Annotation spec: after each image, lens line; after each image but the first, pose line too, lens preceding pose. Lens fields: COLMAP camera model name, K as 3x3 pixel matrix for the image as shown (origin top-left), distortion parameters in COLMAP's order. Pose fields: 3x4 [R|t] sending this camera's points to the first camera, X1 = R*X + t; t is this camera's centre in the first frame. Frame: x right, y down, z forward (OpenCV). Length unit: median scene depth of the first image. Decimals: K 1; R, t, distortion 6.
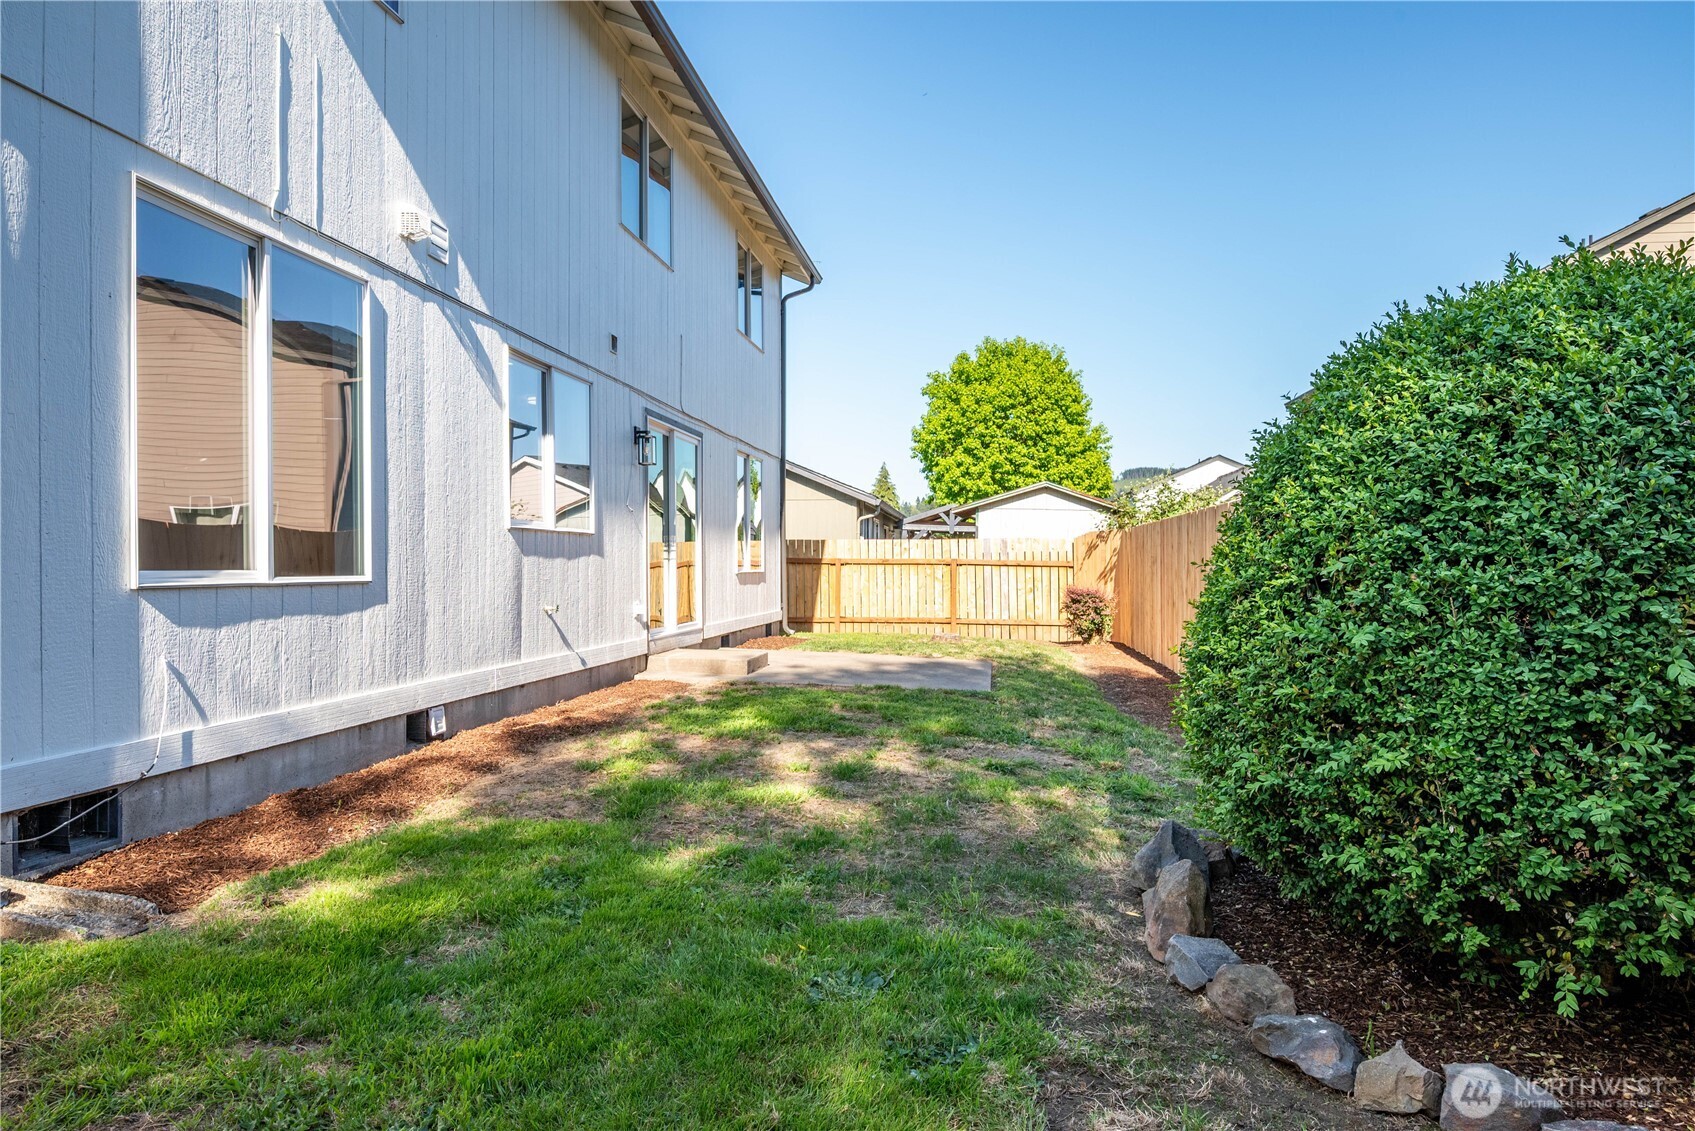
lens RADIAL K [[1098.5, 0, 847.4], [0, 1098.5, 564.4], [0, 0, 1]] dist [-0.003231, -0.000634]
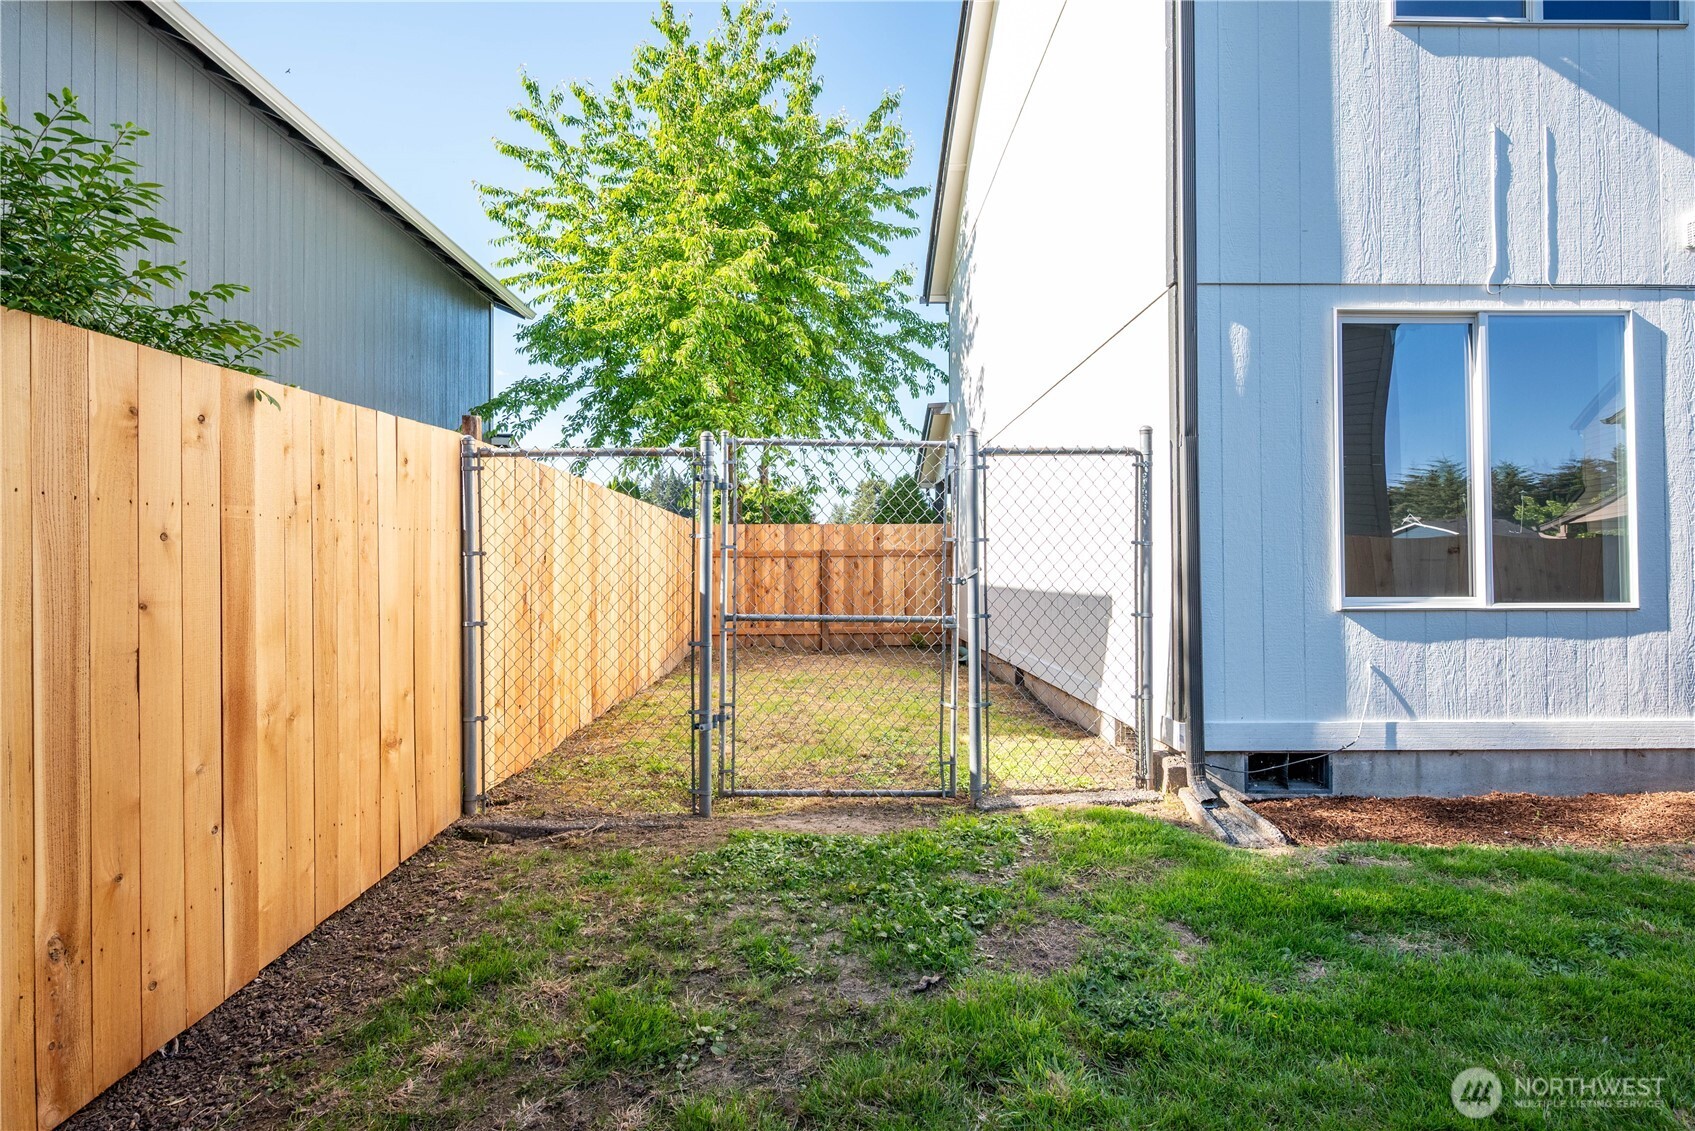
lens RADIAL K [[916.5, 0, 848.9], [0, 916.5, 563.1], [0, 0, 1]] dist [0.000513, 0.001054]
pose [[0.151165, -0.001260, -0.988508, 0.330071], [0.003301, 0.999994, -0.000770, -0.032054], [0.988503, -0.003147, 0.151168, 0.186825]]
